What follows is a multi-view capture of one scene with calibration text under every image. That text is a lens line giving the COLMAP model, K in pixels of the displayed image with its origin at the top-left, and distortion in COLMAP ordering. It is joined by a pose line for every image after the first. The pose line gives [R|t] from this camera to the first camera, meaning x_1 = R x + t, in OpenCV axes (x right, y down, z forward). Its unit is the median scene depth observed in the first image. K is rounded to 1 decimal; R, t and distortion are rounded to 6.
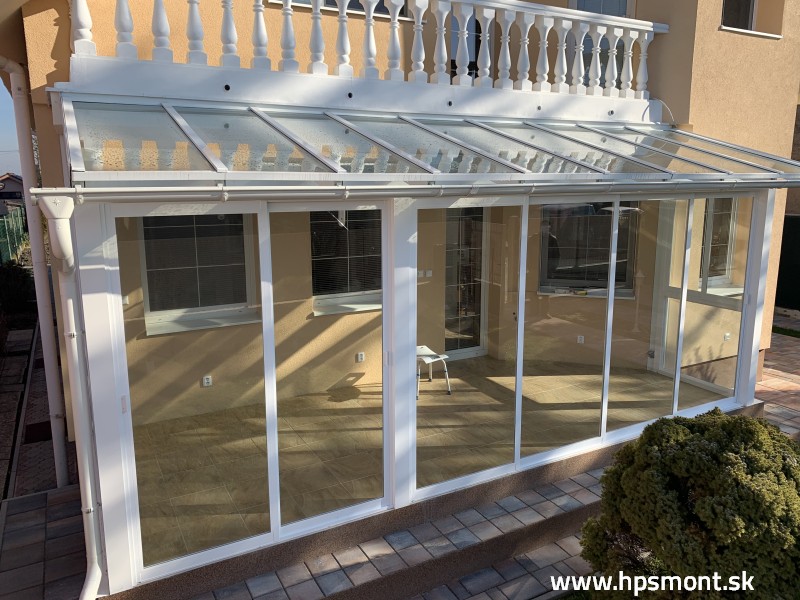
lens RADIAL K [[607.9, 0, 399.5], [0, 607.9, 296.4], [0, 0, 1]] dist [-0.037292, 0.035722]
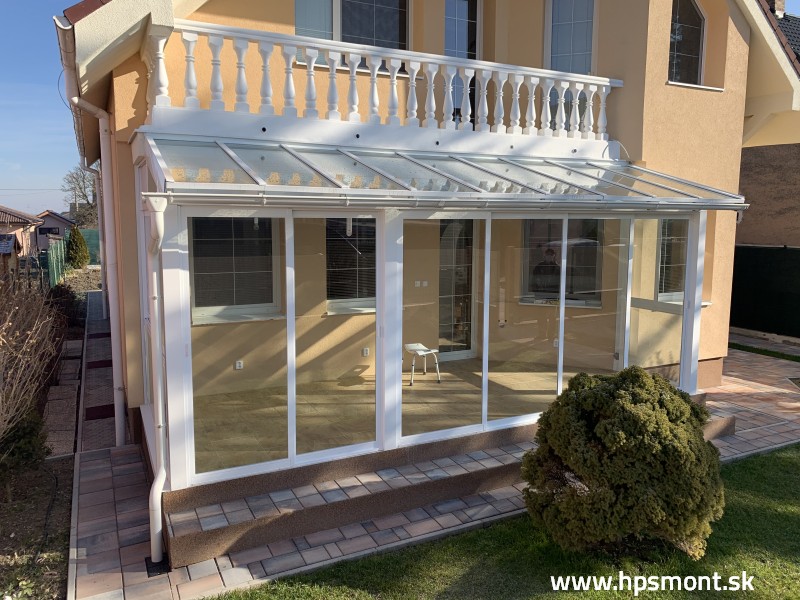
lens RADIAL K [[607.9, 0, 400.6], [0, 607.9, 300.0], [0, 0, 1]] dist [-0.037292, 0.035722]
pose [[0.999363, 0.012140, -0.033573, 0.060594], [-0.014189, 0.998007, -0.061492, 0.100117], [0.032760, 0.061929, 0.997543, -0.278921]]
